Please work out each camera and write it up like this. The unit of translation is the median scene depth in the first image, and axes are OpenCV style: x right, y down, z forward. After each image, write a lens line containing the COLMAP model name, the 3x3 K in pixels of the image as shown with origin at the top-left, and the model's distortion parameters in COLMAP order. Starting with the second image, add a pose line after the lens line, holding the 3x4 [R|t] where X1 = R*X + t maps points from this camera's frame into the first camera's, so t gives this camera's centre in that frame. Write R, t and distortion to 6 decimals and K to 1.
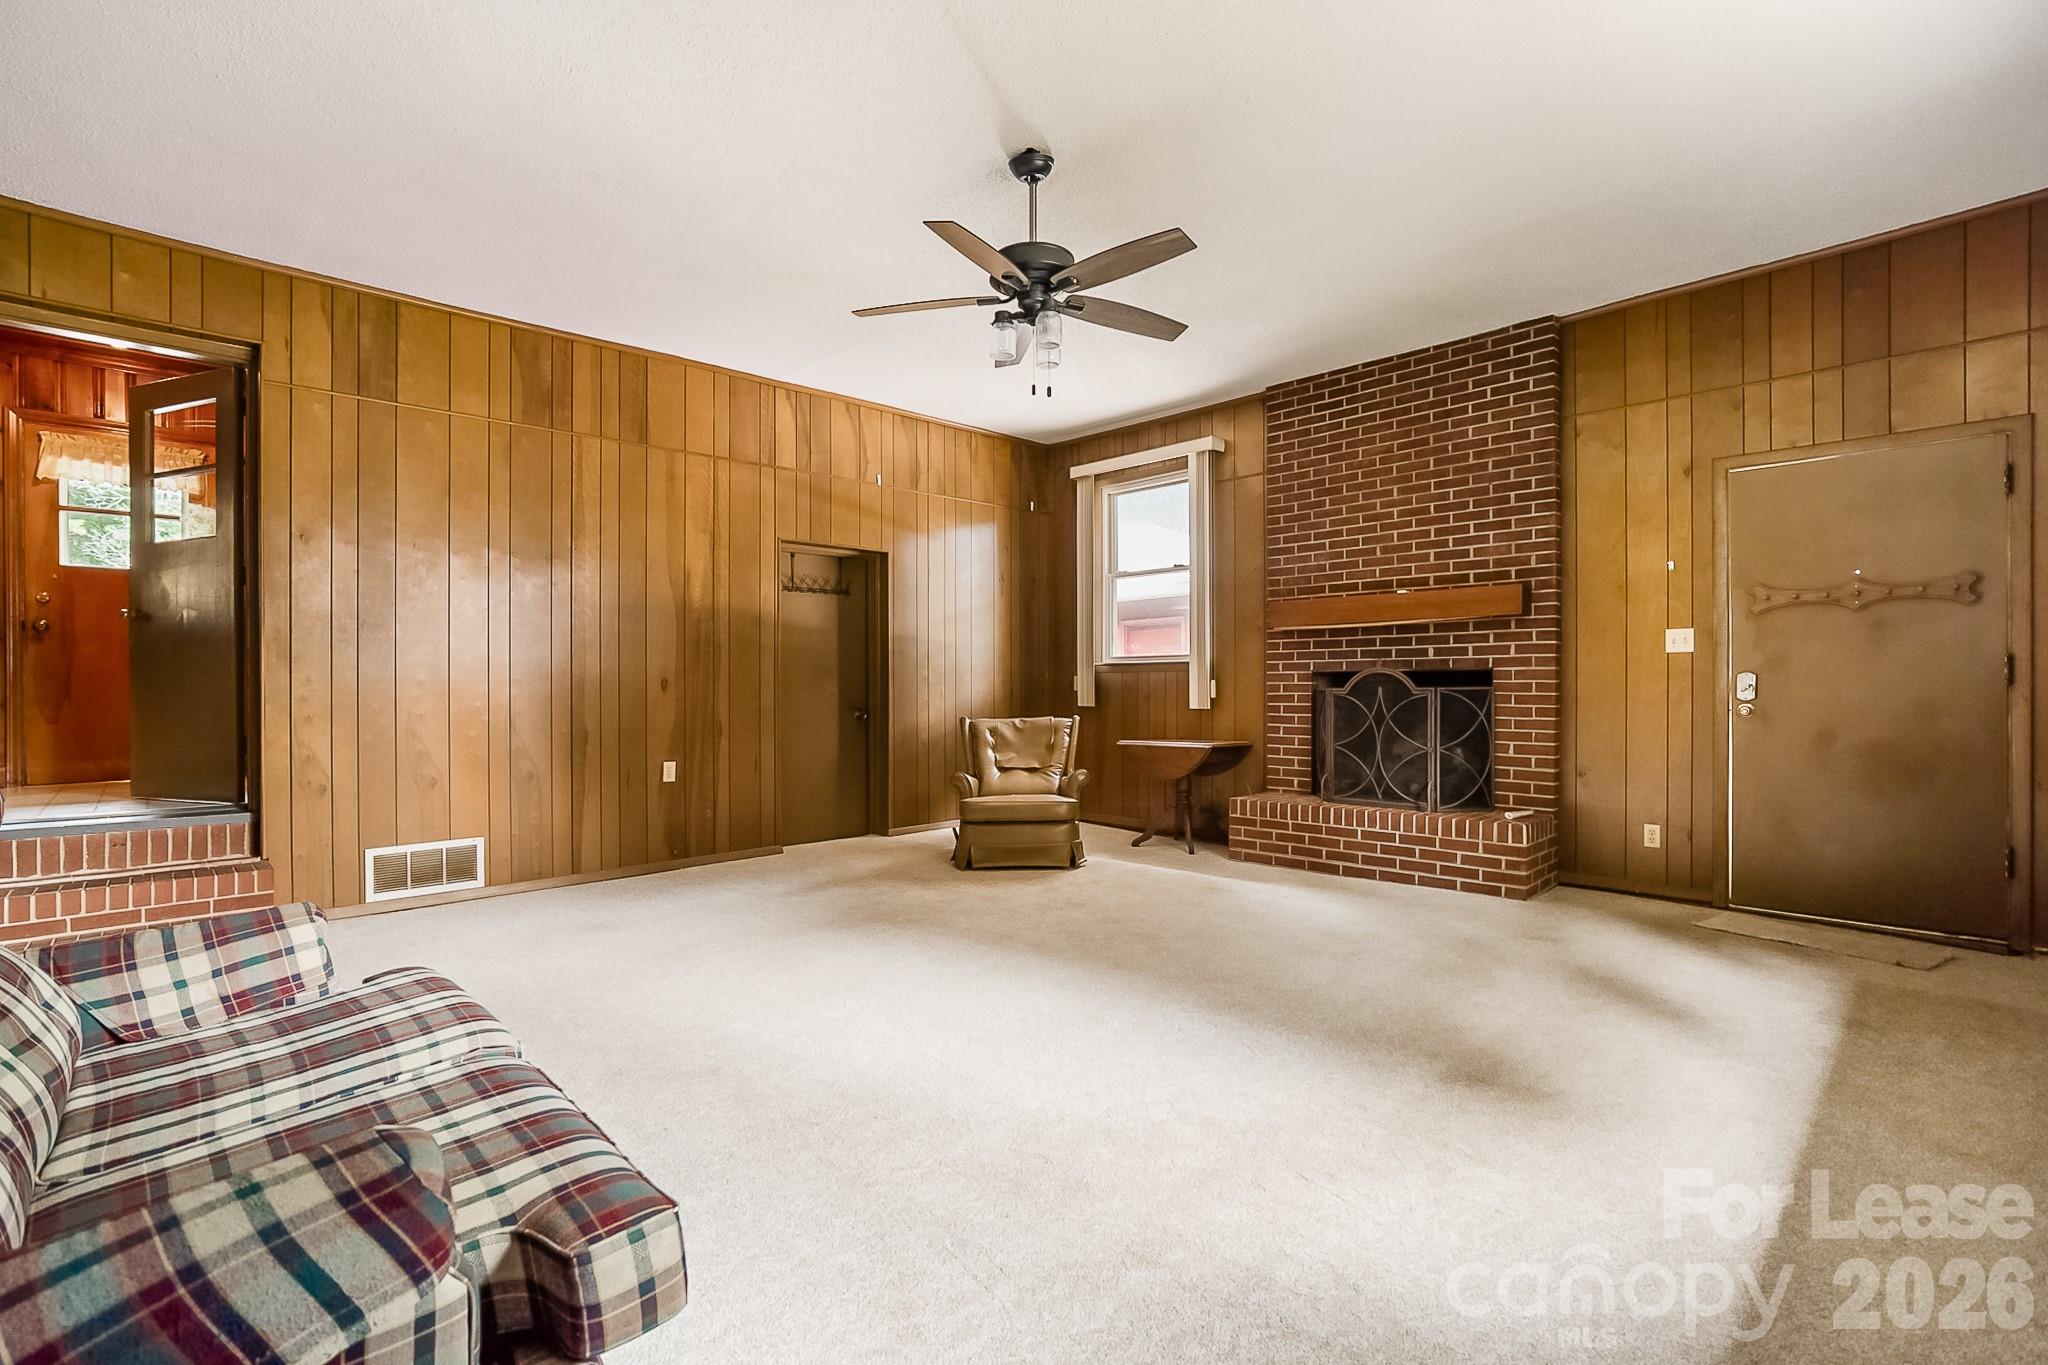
lens RADIAL K [[943.9, 0, 1017.1], [0, 943.9, 687.5], [0, 0, 1]] dist [-0.002969, 0.005084]
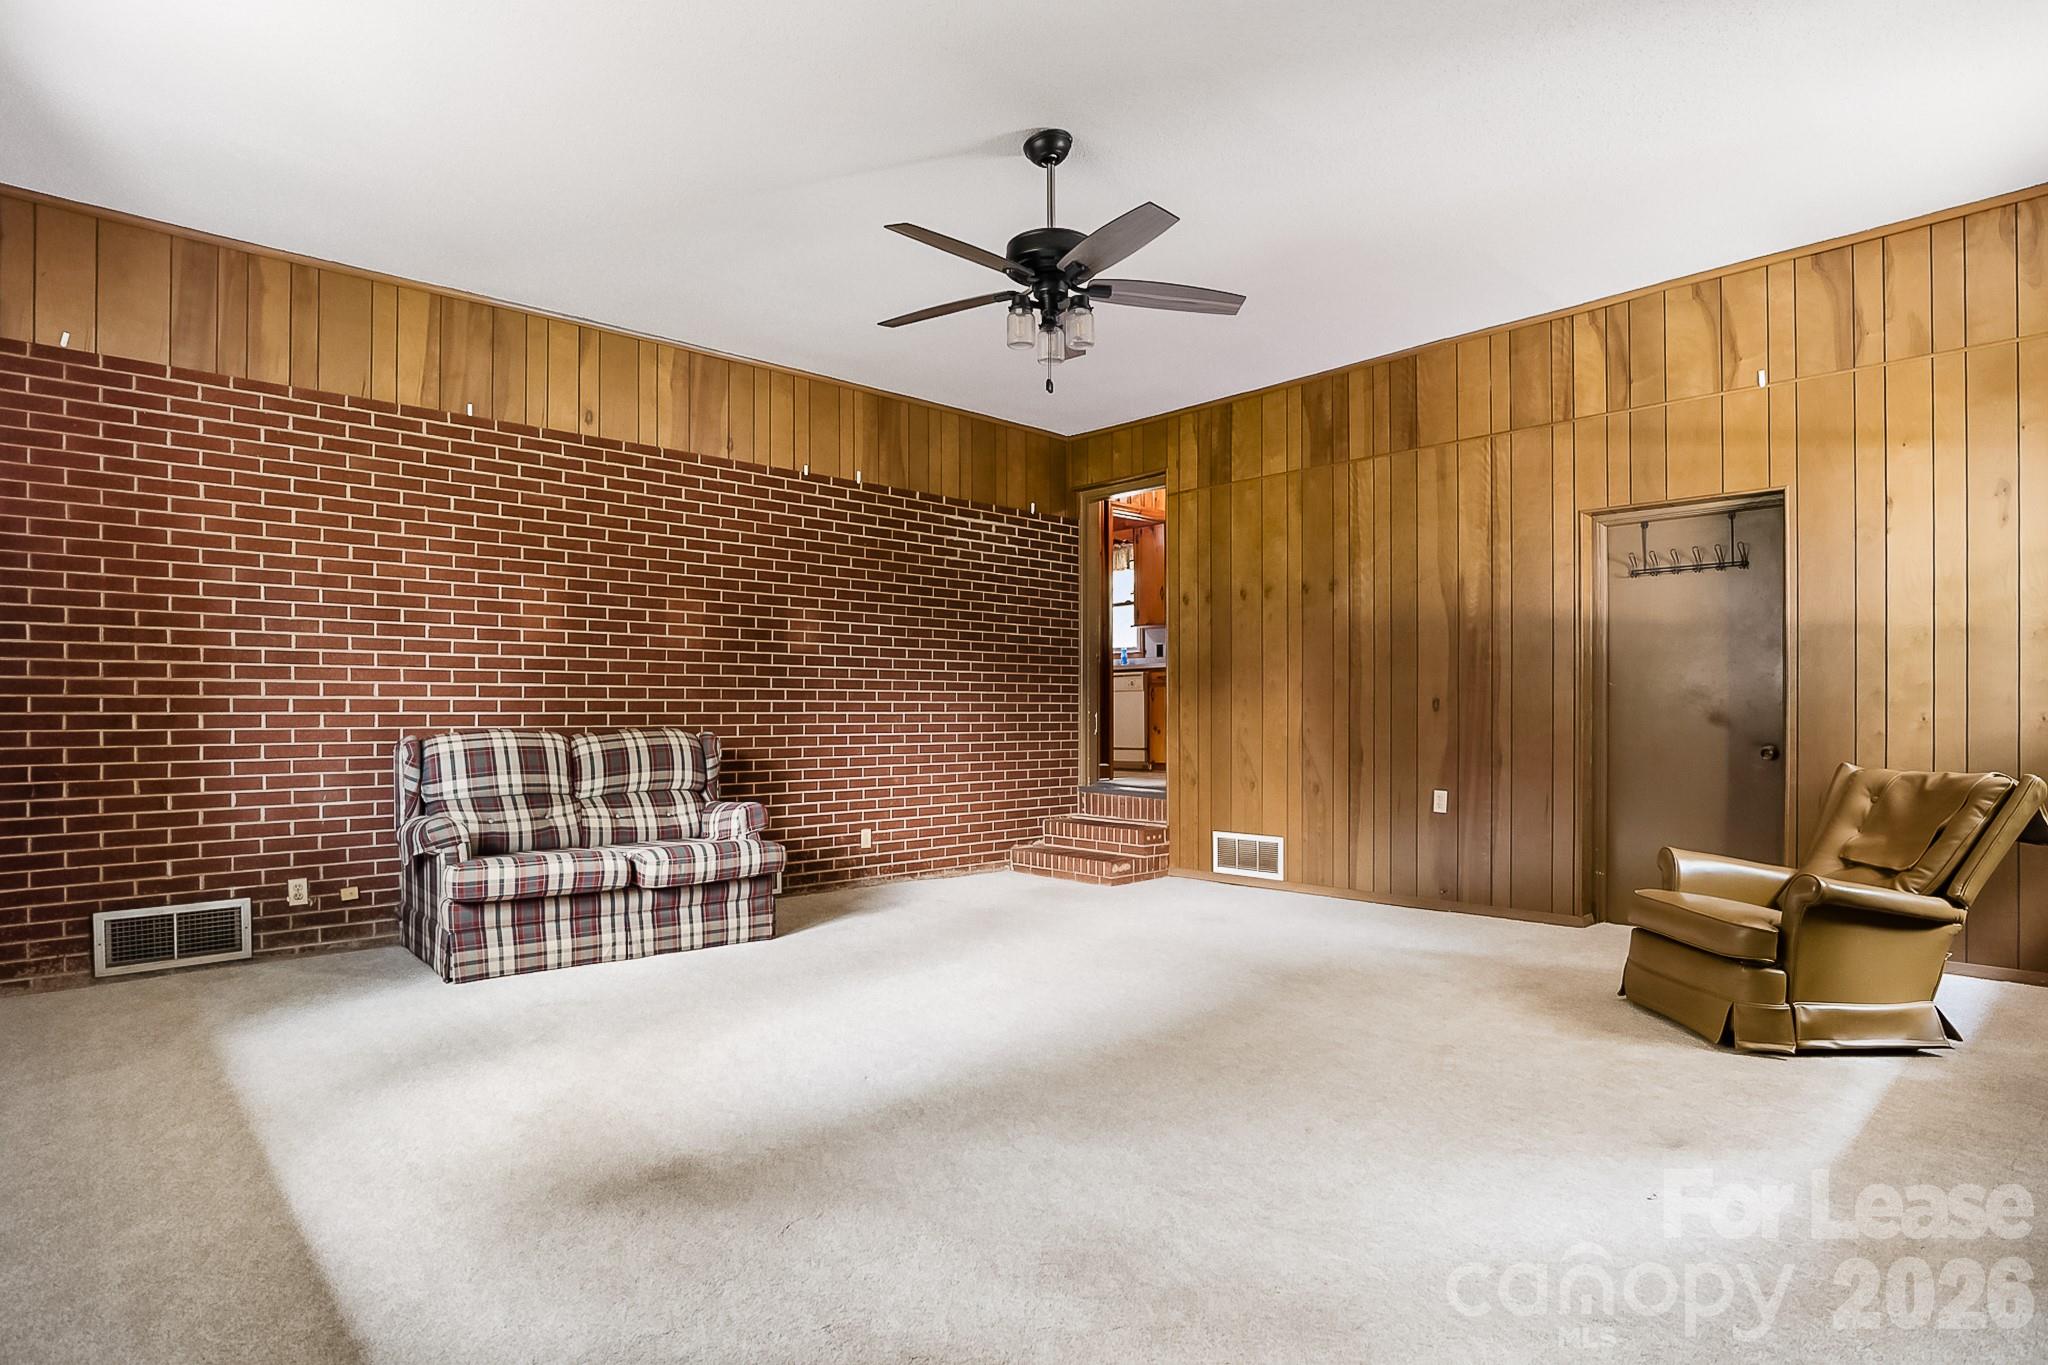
lens RADIAL K [[1071.7, 0, 1018.1], [0, 1071.7, 686.9], [0, 0, 1]] dist [-0.001152, 0.000269]
pose [[0.007055, -0.017590, -0.999820, 0.648501], [-0.005391, 0.999830, -0.017628, -0.000235], [0.999961, 0.005515, 0.006959, 0.585766]]
